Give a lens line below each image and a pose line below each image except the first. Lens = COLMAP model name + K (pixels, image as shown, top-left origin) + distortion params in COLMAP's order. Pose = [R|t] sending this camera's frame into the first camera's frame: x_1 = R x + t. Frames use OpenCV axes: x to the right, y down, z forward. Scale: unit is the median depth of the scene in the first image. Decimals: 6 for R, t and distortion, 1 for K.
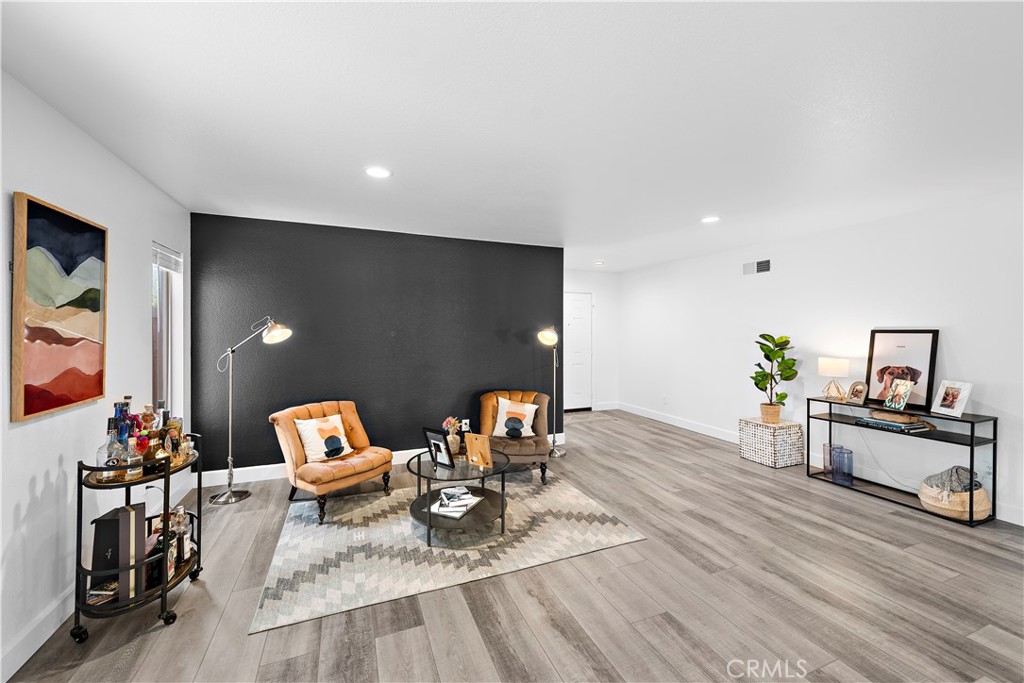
lens RADIAL K [[405.4, 0, 512.0], [0, 405.4, 341.5], [0, 0, 1]] dist [-0.001195, -0.000144]
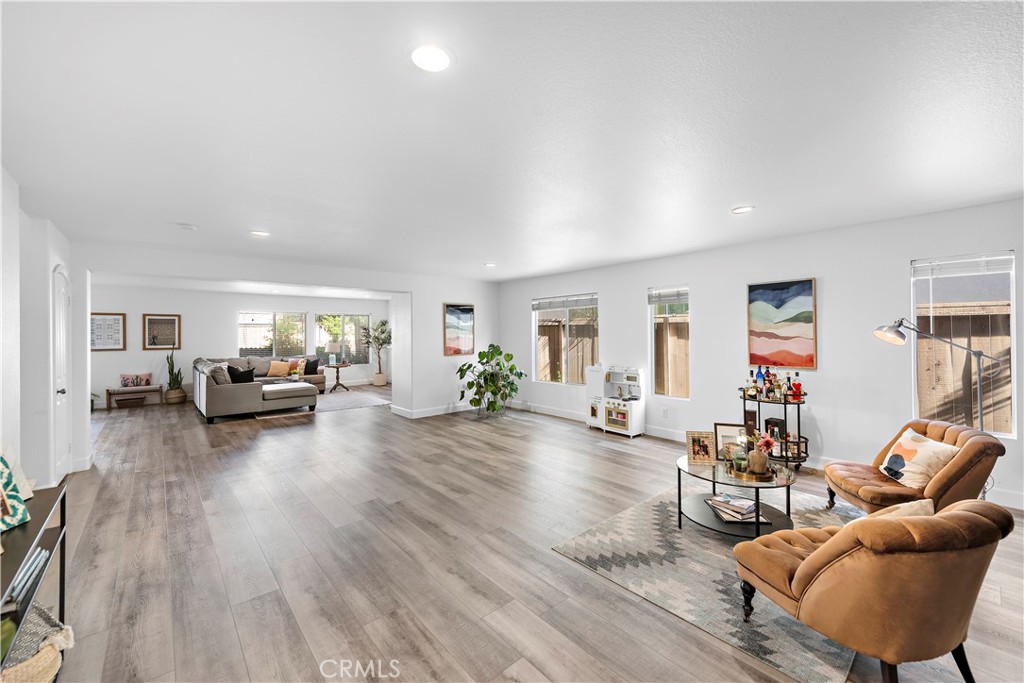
lens RADIAL K [[411.8, 0, 513.4], [0, 411.8, 331.0], [0, 0, 1]] dist [-0.000092, -0.000053]
pose [[-0.948882, 0.005267, -0.315588, 0.698864], [0.001280, 0.999917, 0.012839, -0.047390], [0.315629, 0.011779, -0.948810, 1.821689]]
